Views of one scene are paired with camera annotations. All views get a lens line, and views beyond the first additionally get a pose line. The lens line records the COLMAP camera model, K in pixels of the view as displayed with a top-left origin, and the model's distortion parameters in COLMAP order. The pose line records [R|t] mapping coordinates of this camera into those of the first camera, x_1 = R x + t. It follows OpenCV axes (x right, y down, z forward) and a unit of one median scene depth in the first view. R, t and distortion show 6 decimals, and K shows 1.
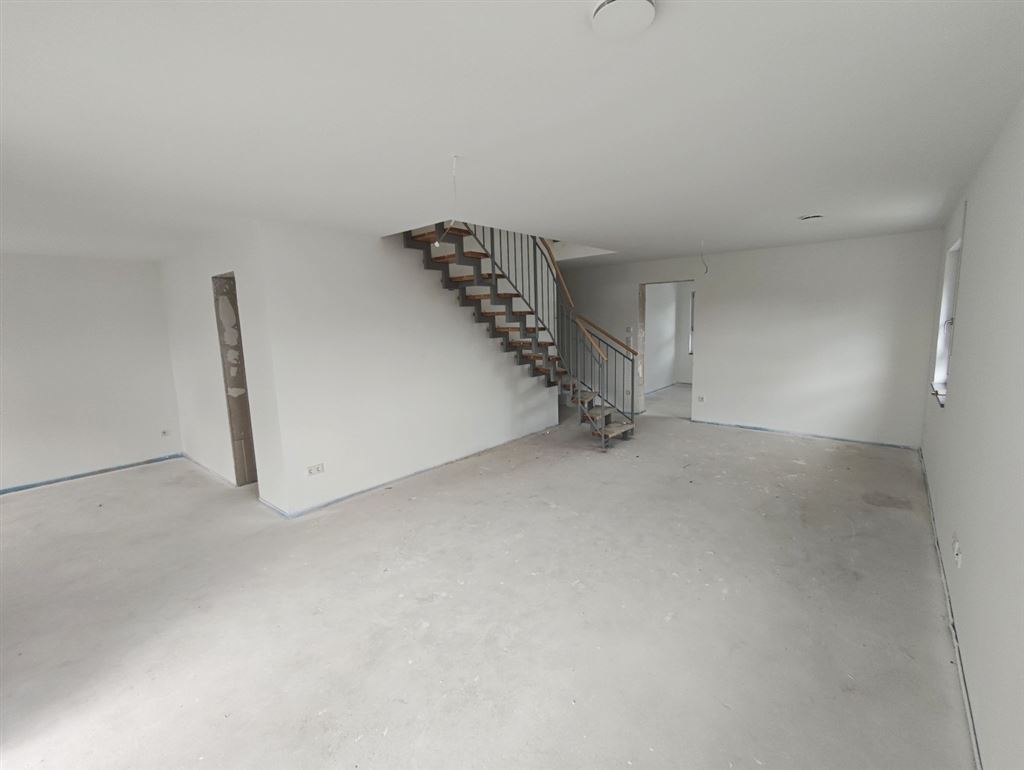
lens RADIAL K [[459.0, 0, 511.1], [0, 459.0, 391.3], [0, 0, 1]] dist [-0.003780, -0.000671]
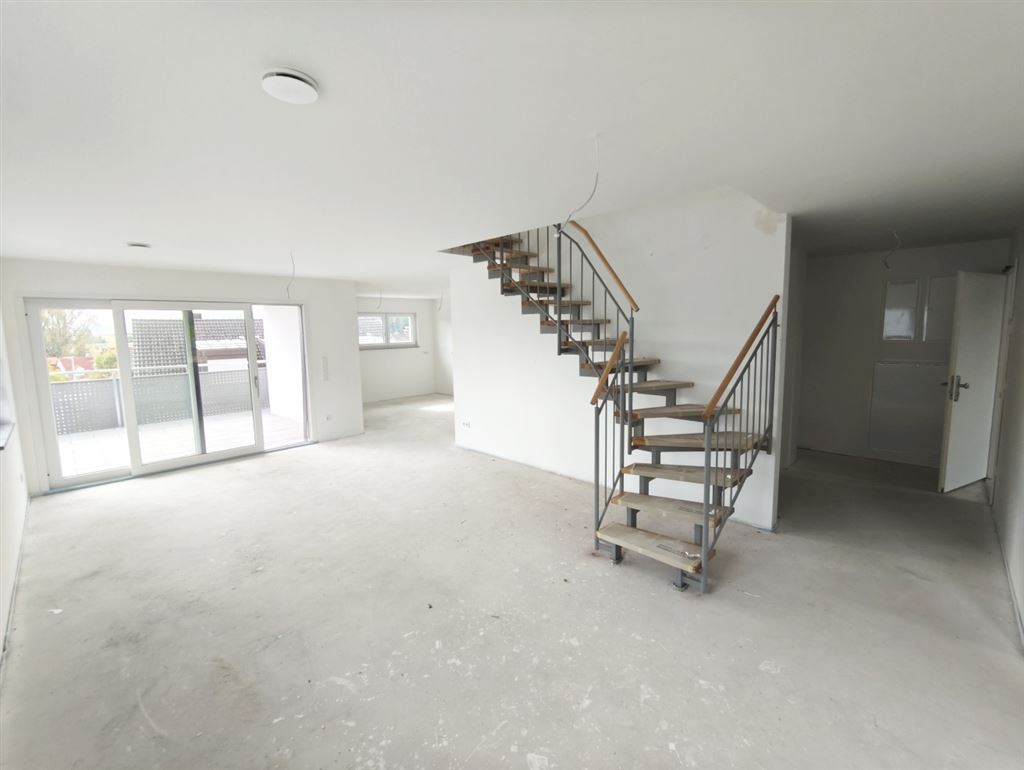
lens RADIAL K [[459.0, 0, 515.6], [0, 459.0, 382.2], [0, 0, 1]] dist [-0.003780, -0.000671]
pose [[-0.089752, 0.143200, -0.985616, 0.933634], [-0.133984, 0.978878, 0.154422, -0.200425], [0.986911, 0.145916, -0.068670, 1.105486]]
